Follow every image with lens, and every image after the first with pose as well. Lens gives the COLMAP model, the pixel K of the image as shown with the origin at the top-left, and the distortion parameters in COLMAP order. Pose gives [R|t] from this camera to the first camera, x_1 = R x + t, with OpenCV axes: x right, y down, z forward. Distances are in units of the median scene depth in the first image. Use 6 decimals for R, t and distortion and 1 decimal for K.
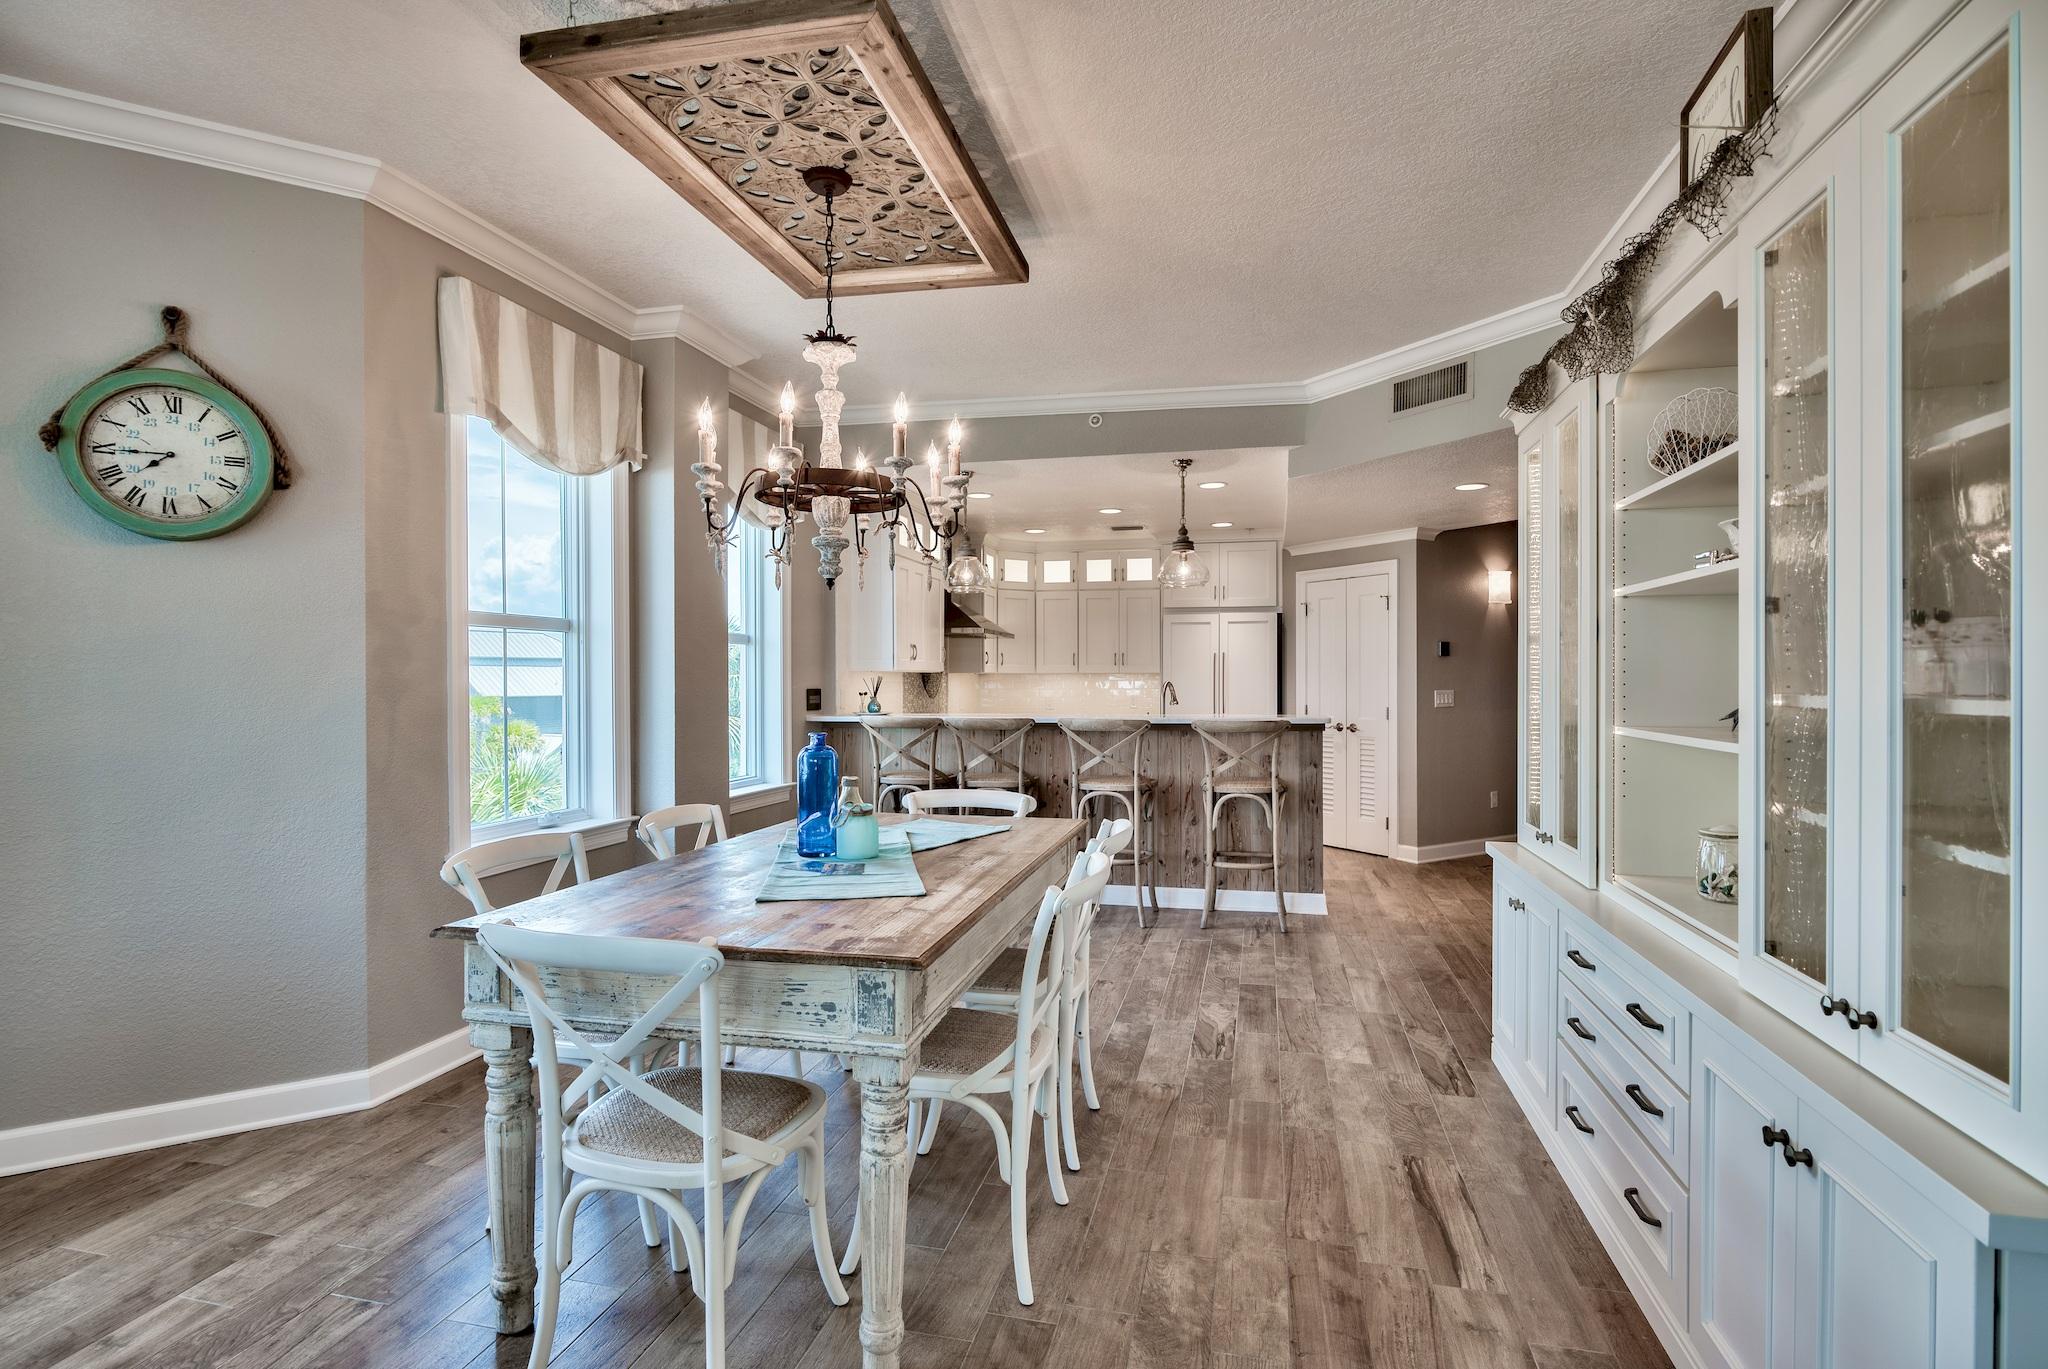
lens RADIAL K [[1015.3, 0, 999.8], [0, 1015.3, 696.4], [0, 0, 1]] dist [-0.006729, -0.000717]
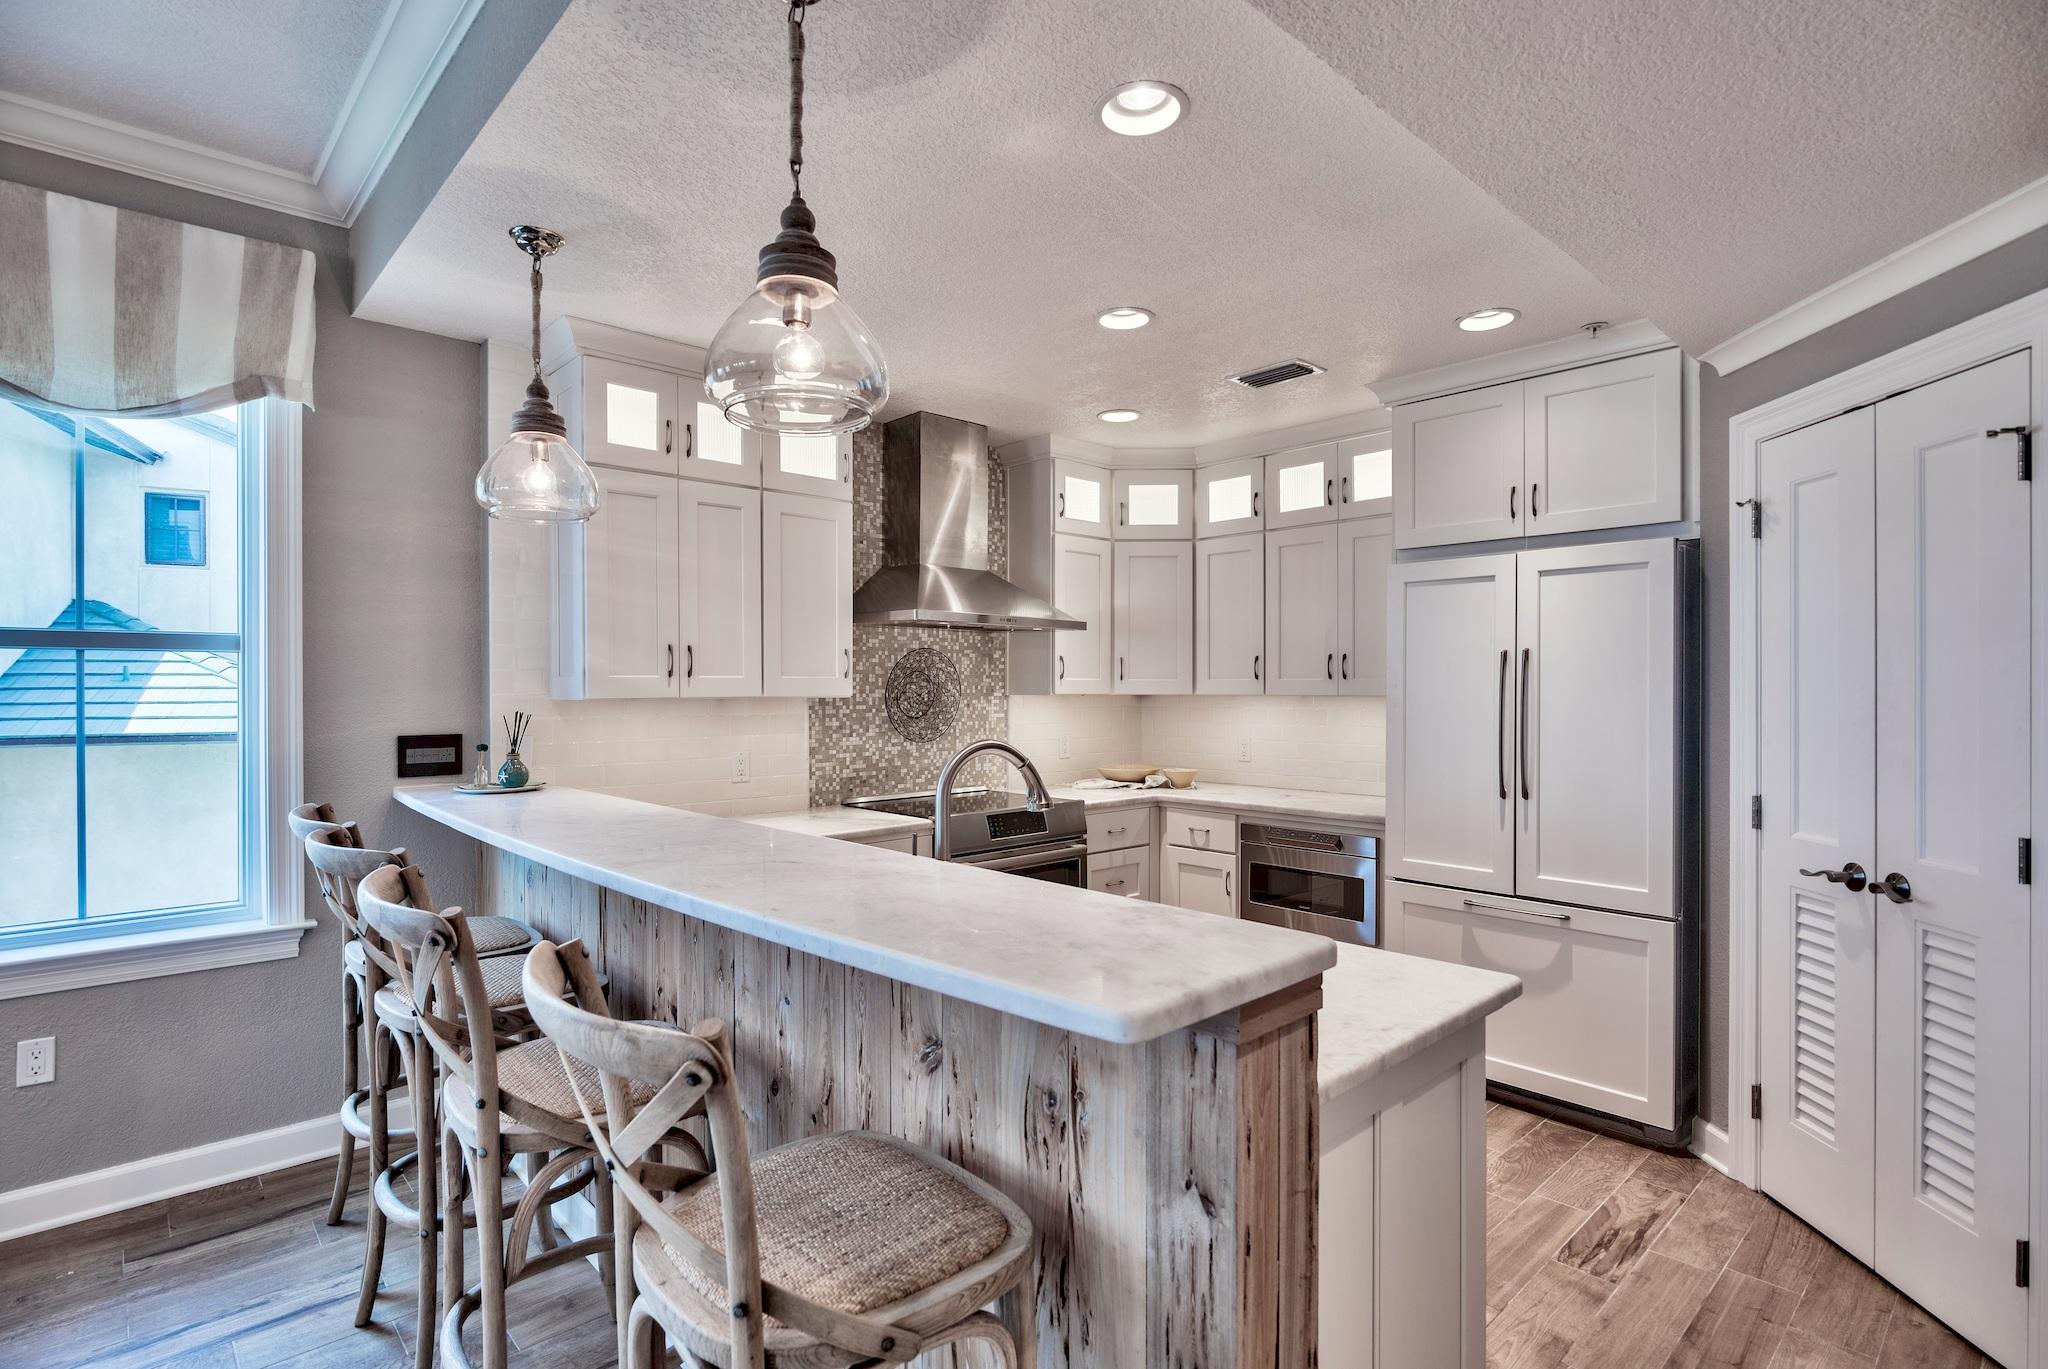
lens RADIAL K [[1015.3, 0, 1022.6], [0, 1015.3, 682.6], [0, 0, 1]] dist [-0.006729, -0.000717]
pose [[0.845789, 0.001286, -0.533516, 0.364444], [-0.011935, 0.999792, -0.016511, -0.029054], [0.533385, 0.020333, 0.845628, 0.760747]]
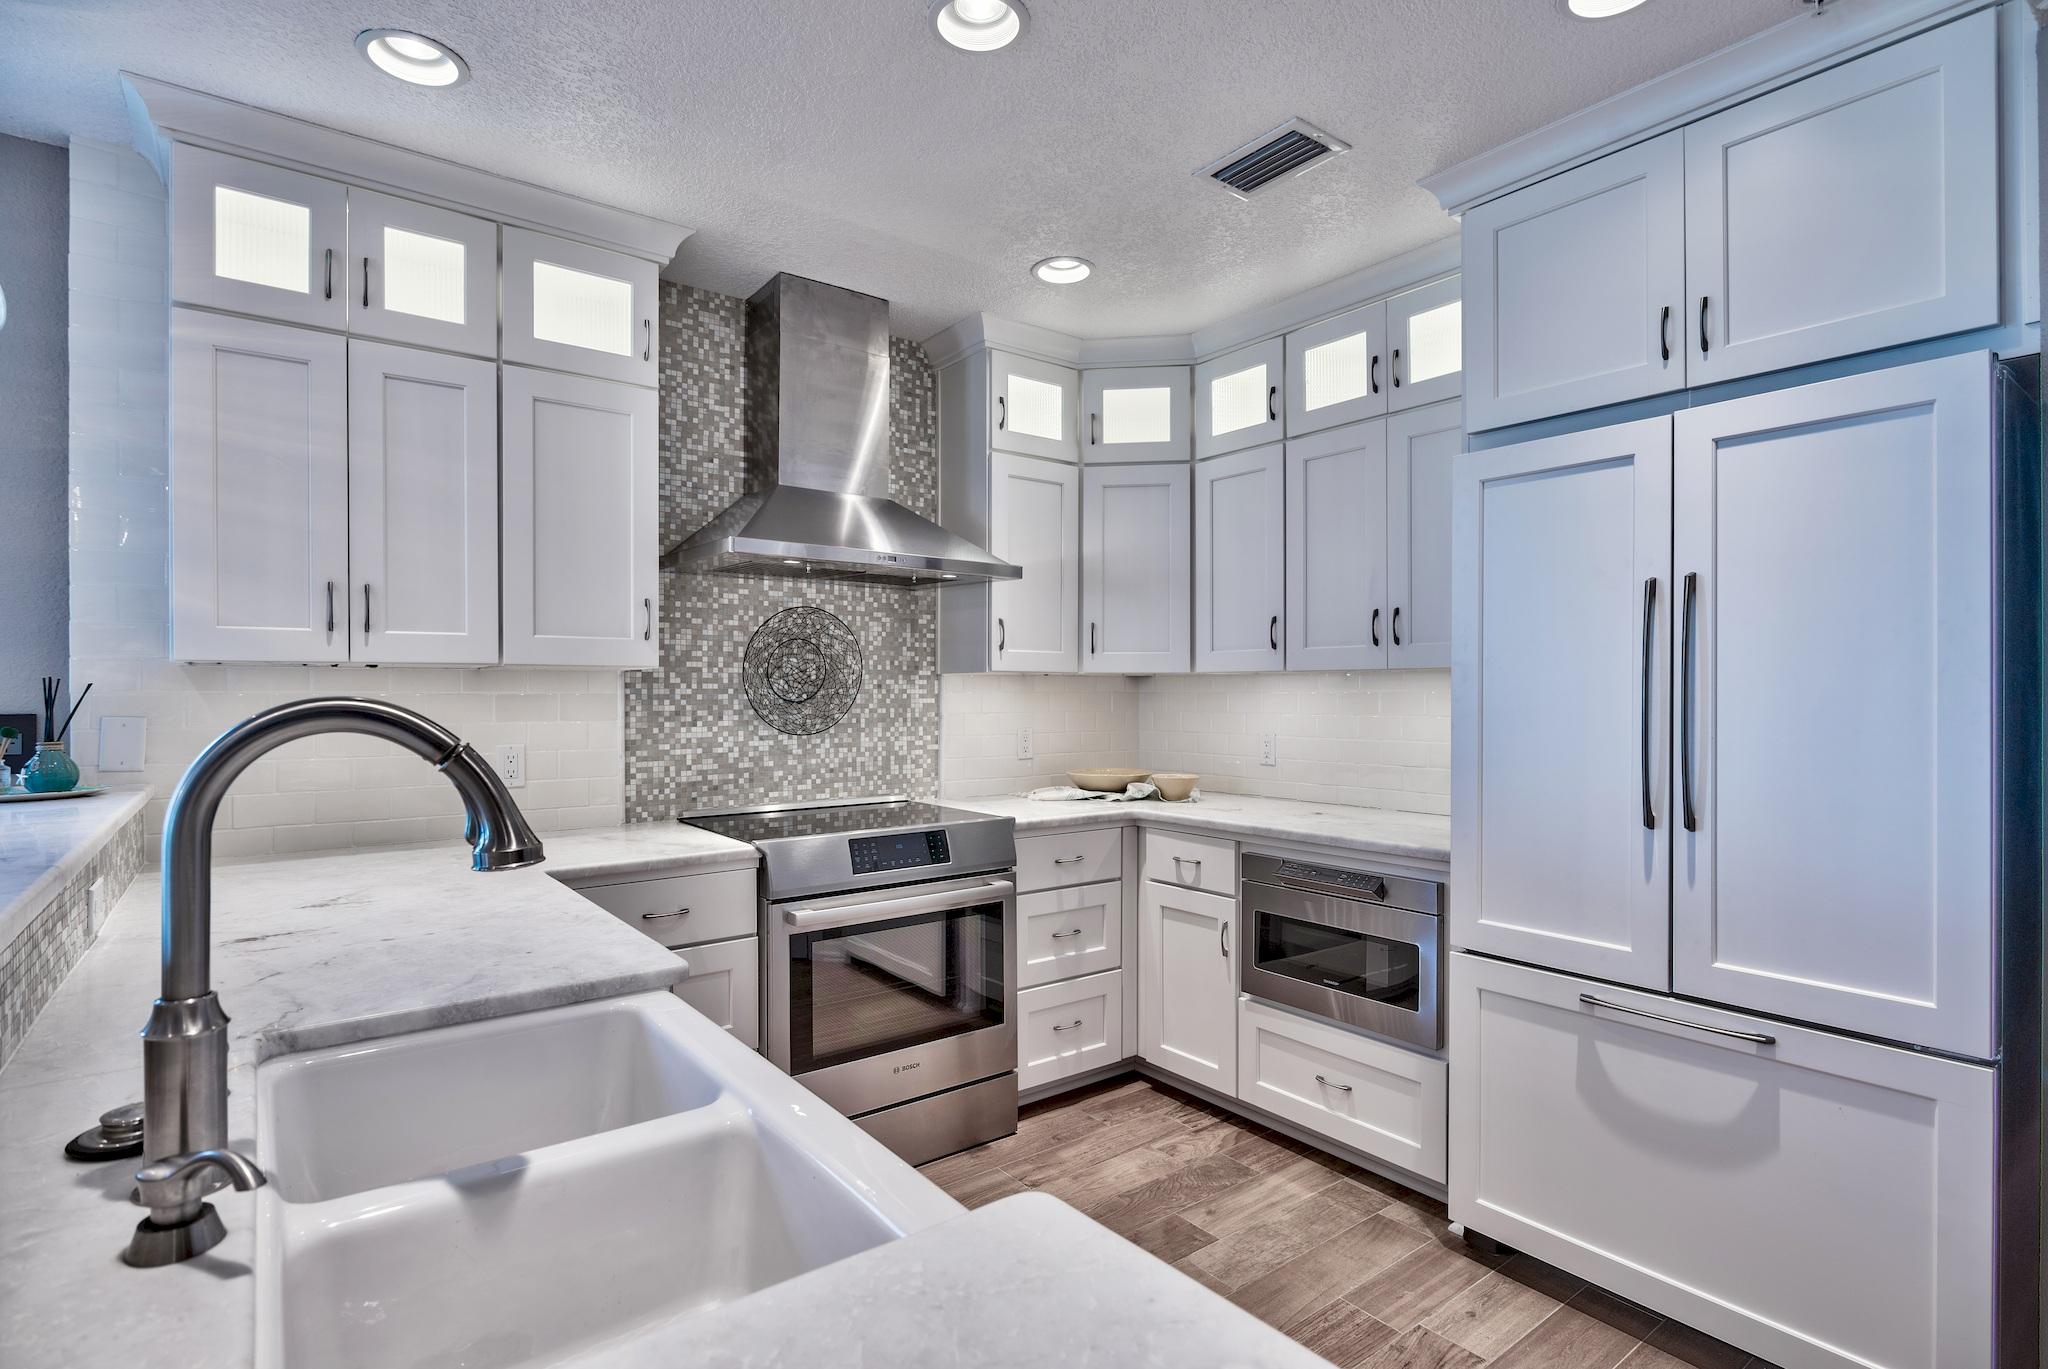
lens RADIAL K [[1015.3, 0, 1005.8], [0, 1015.3, 686.6], [0, 0, 1]] dist [-0.006729, -0.000717]
pose [[0.783009, 0.000052, -0.622011, 0.331660], [-0.012403, 0.999802, -0.015530, -0.016119], [0.621887, 0.019875, 0.782855, 0.983947]]
